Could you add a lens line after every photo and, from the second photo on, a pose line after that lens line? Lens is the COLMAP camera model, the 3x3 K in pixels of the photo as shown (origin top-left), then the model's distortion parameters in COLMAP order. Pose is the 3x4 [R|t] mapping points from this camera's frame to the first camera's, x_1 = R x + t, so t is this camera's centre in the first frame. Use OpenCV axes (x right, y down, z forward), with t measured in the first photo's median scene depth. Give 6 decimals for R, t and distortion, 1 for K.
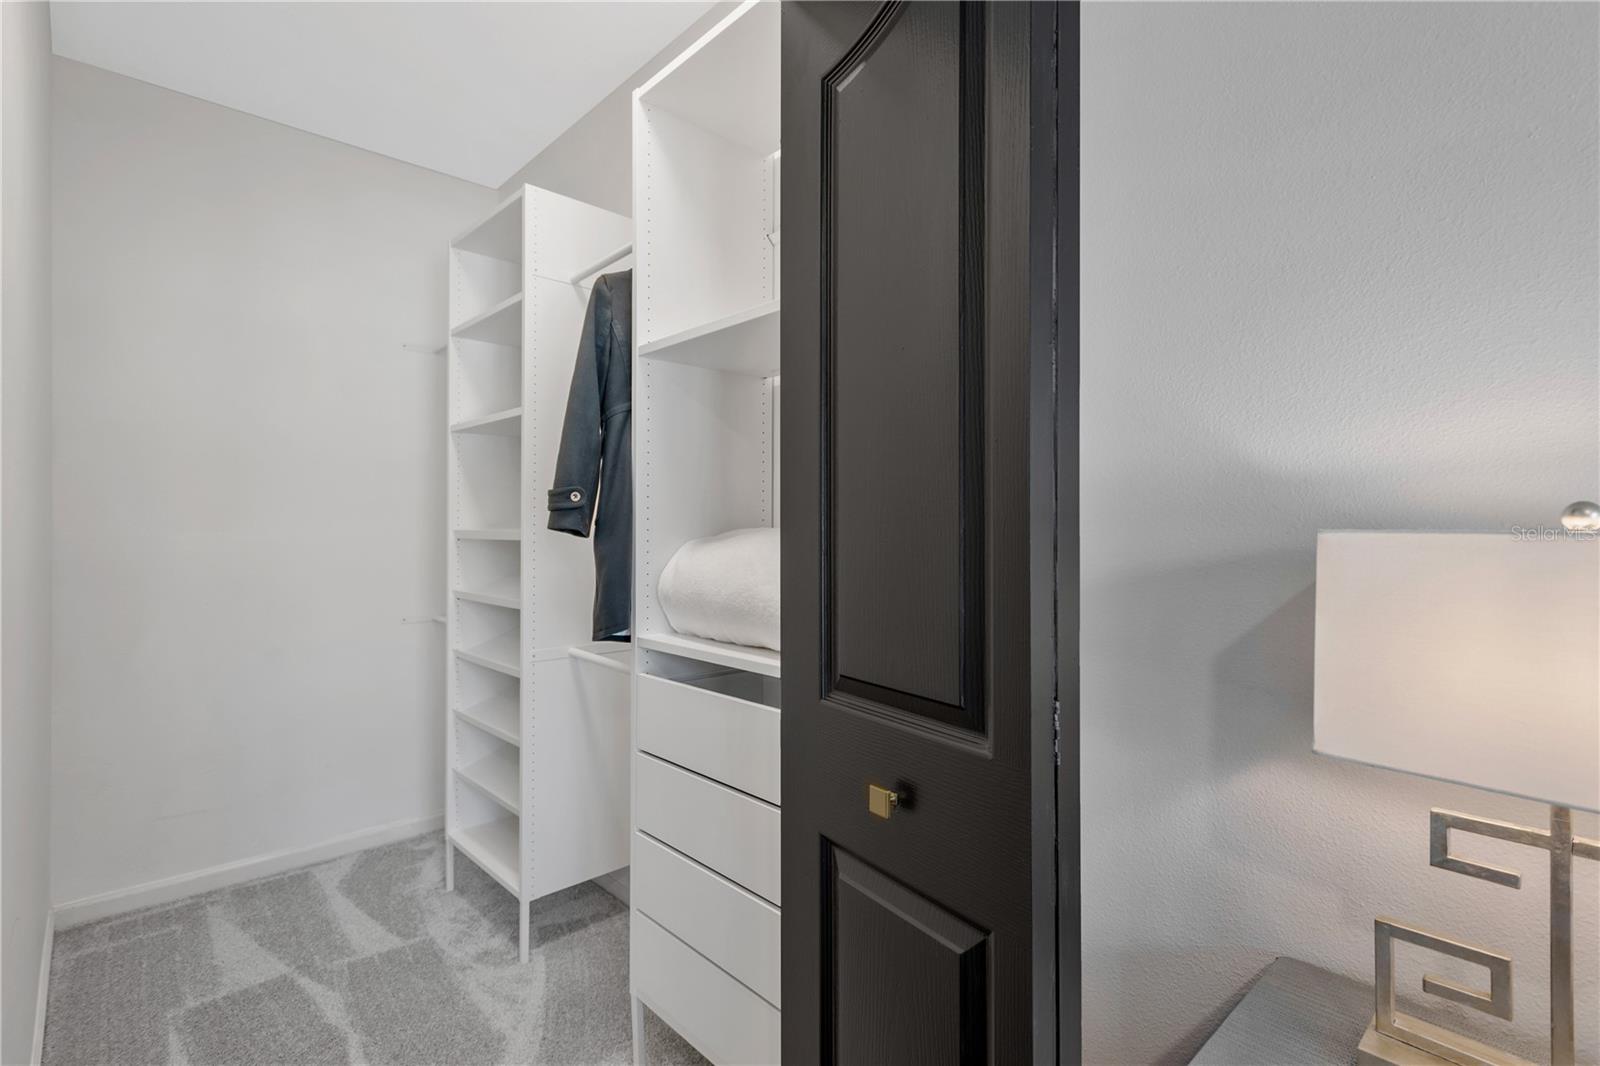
lens RADIAL K [[748.4, 0, 803.6], [0, 748.4, 530.9], [0, 0, 1]] dist [0.017317, -0.003073]
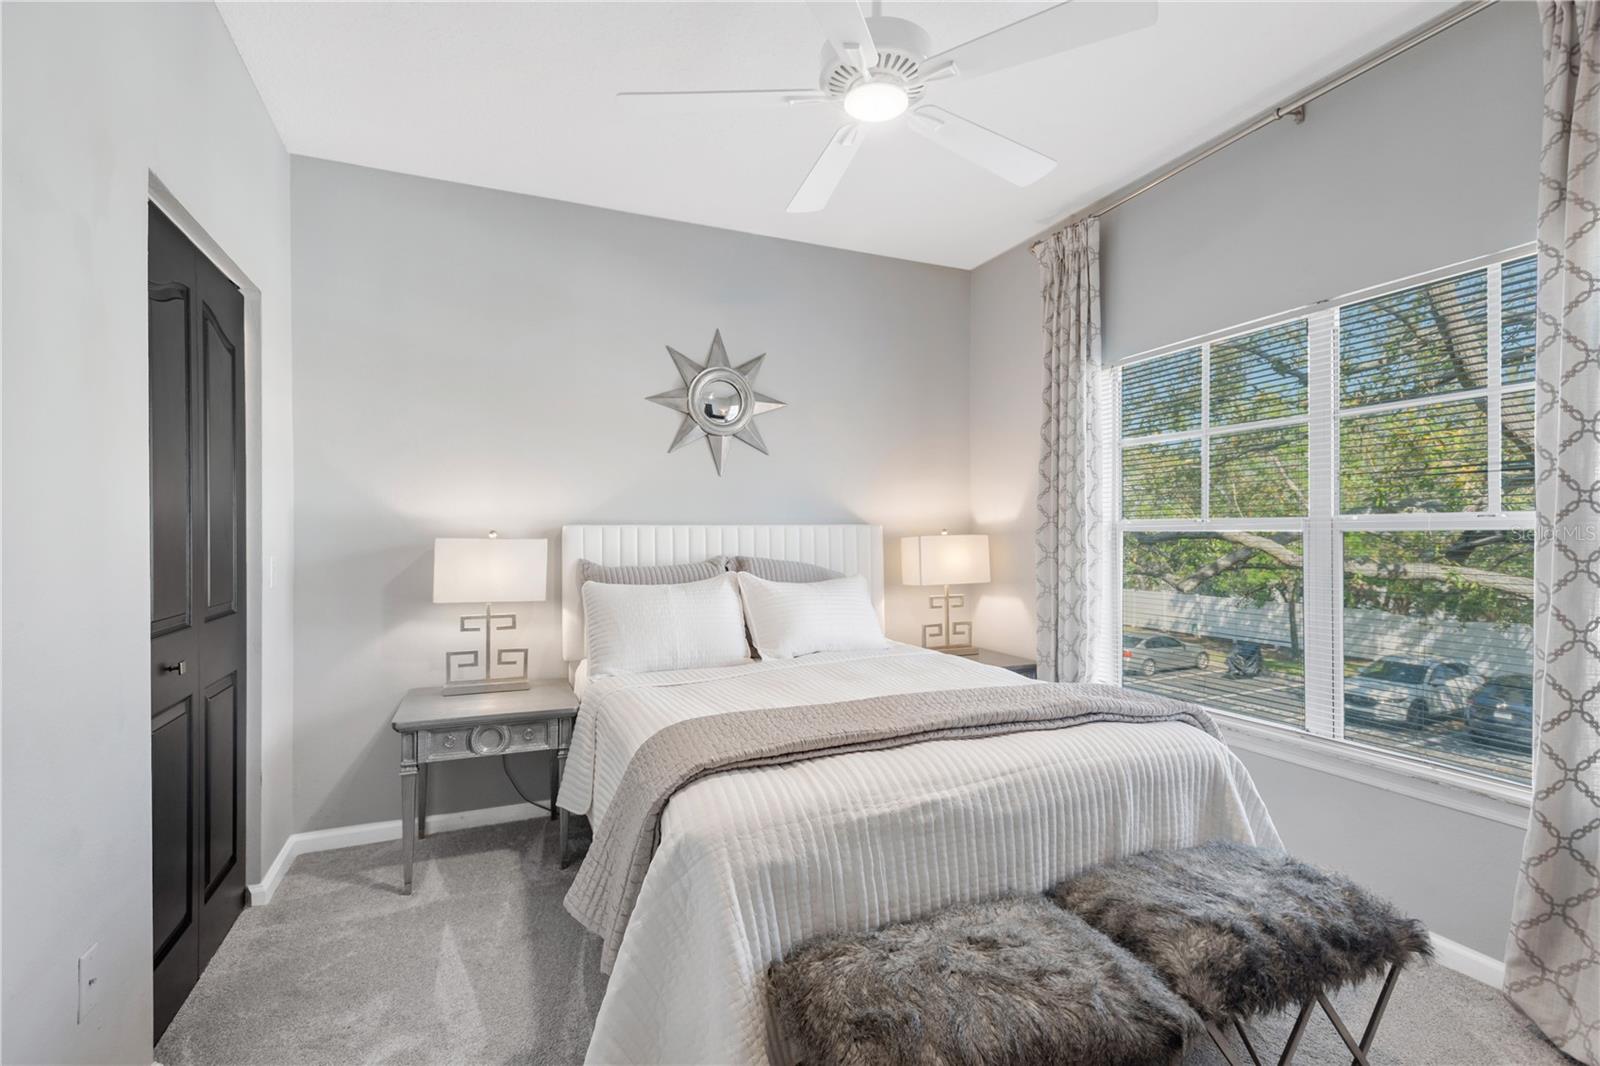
lens RADIAL K [[748.4, 0, 803.2], [0, 748.4, 533.3], [0, 0, 1]] dist [0.017317, -0.003073]
pose [[0.334642, 0.001934, 0.942343, -1.985844], [0.001844, 0.999995, -0.002707, -0.007880], [-0.942344, 0.002643, 0.334637, -1.721709]]
